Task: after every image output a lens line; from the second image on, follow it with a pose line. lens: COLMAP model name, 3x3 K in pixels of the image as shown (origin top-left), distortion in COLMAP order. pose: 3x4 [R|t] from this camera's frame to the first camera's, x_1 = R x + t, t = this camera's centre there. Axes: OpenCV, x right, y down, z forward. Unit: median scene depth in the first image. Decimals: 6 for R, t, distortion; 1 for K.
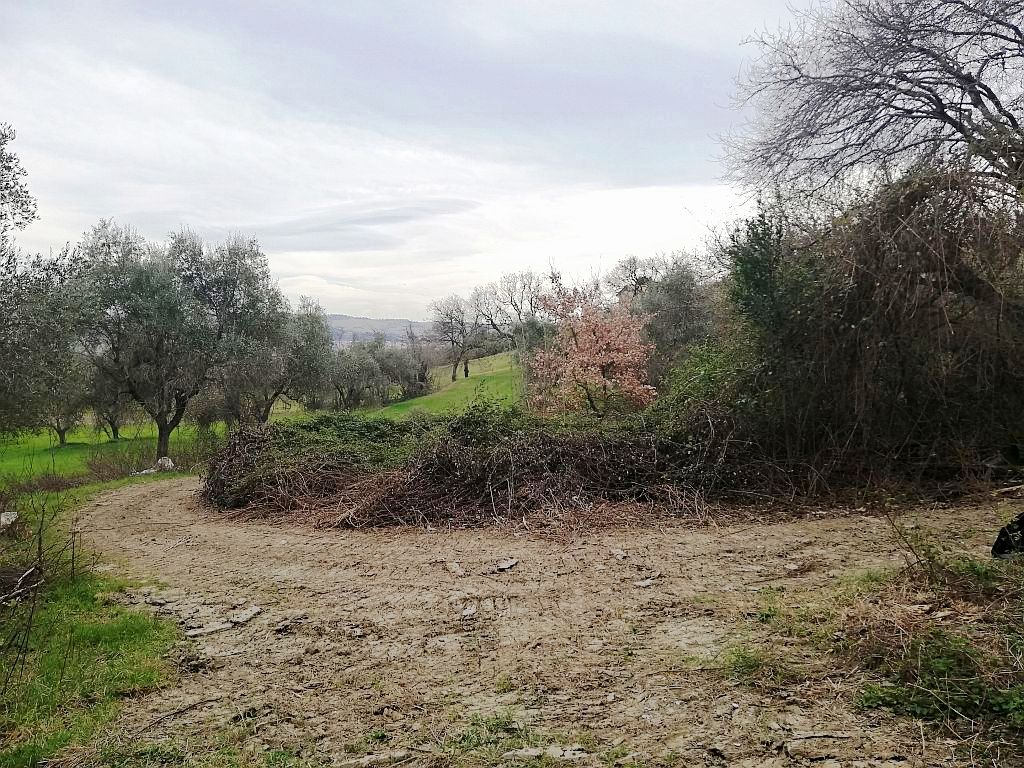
lens RADIAL K [[766.4, 0, 513.7], [0, 766.4, 381.2], [0, 0, 1]] dist [0.007956, -0.002238]
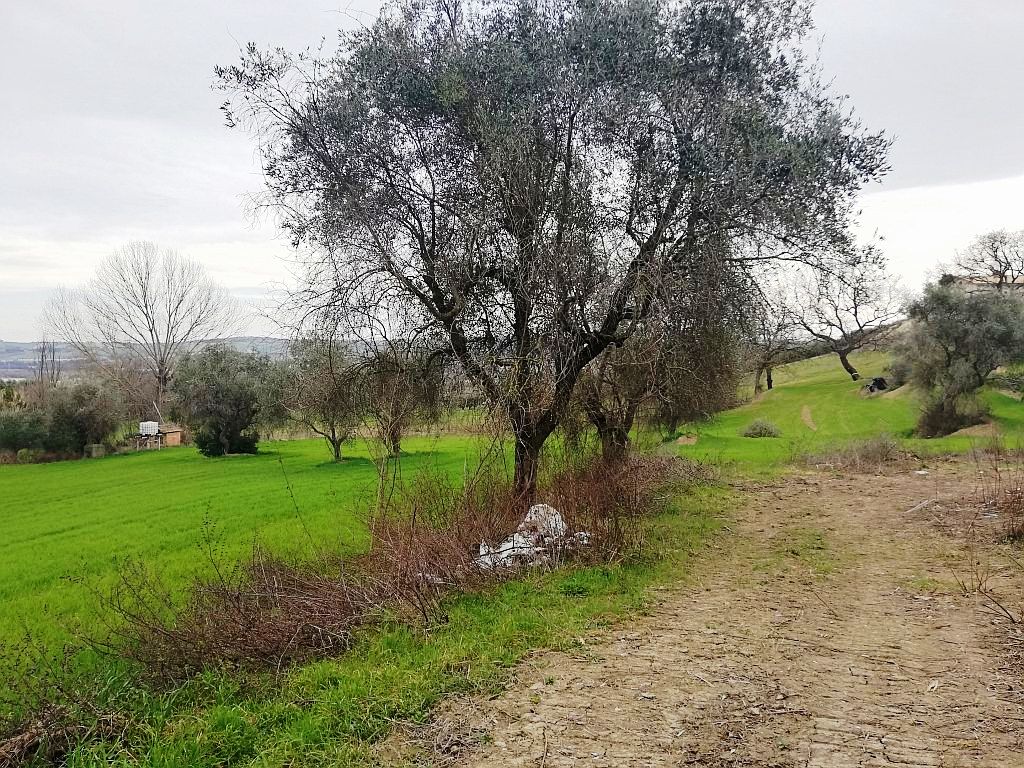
lens RADIAL K [[766.4, 0, 511.0], [0, 766.4, 386.1], [0, 0, 1]] dist [0.007956, -0.002238]
pose [[0.952511, -0.001623, -0.304501, -0.163331], [-0.004317, 0.999813, -0.018835, 0.020299], [0.304475, 0.019255, 0.952326, 0.278449]]
